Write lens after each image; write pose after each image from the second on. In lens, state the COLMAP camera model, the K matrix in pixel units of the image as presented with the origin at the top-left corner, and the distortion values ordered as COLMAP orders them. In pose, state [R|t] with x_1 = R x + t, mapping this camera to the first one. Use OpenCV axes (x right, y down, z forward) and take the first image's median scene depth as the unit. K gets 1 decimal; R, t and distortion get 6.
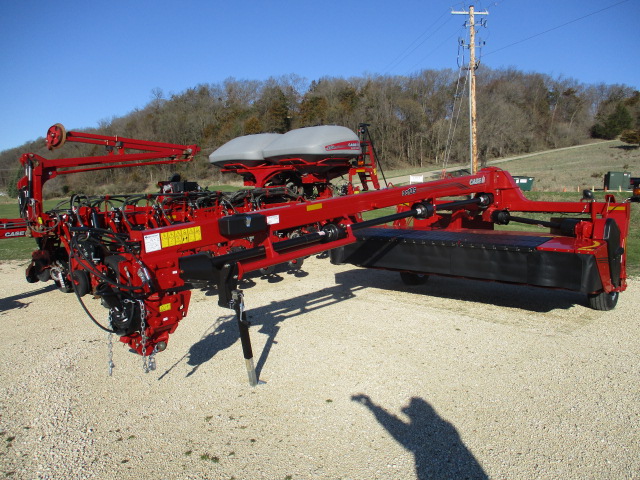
lens RADIAL K [[537.2, 0, 314.7], [0, 537.2, 234.7], [0, 0, 1]] dist [-0.031240, 0.004868]
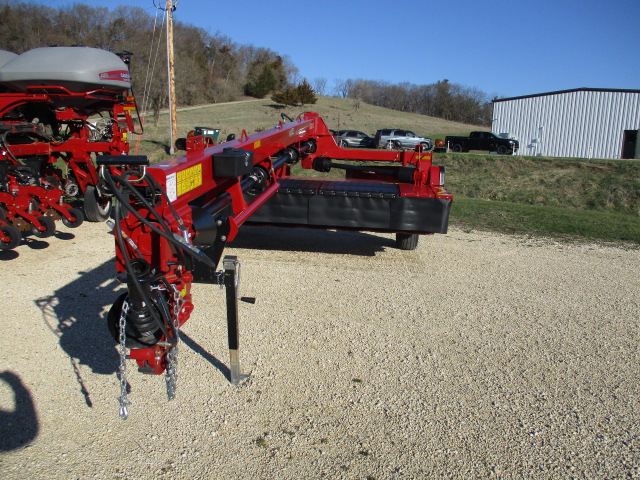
lens RADIAL K [[537.2, 0, 314.7], [0, 537.2, 234.7], [0, 0, 1]] dist [-0.031240, 0.004868]
pose [[0.814648, -0.062539, 0.576574, -0.245202], [0.010099, 0.995548, 0.093714, 0.003677], [-0.579867, -0.070521, 0.811653, 0.194469]]
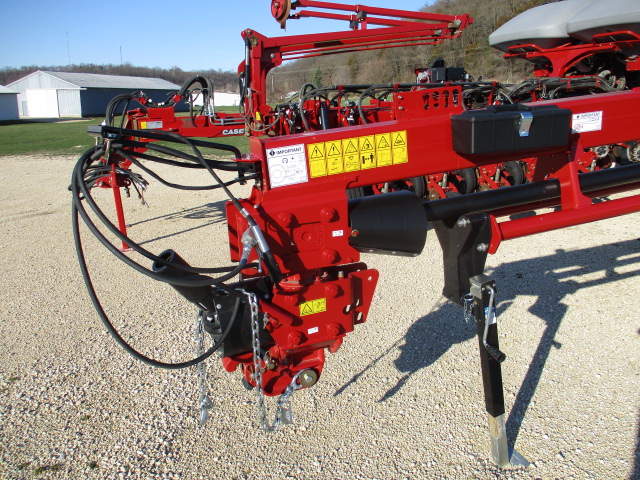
lens RADIAL K [[537.2, 0, 314.7], [0, 537.2, 234.7], [0, 0, 1]] dist [-0.031240, 0.004868]
pose [[0.871860, 0.125023, -0.473529, -0.031710], [-0.038577, 0.981395, 0.188082, -0.006102], [0.488234, -0.145714, 0.860462, 0.292882]]
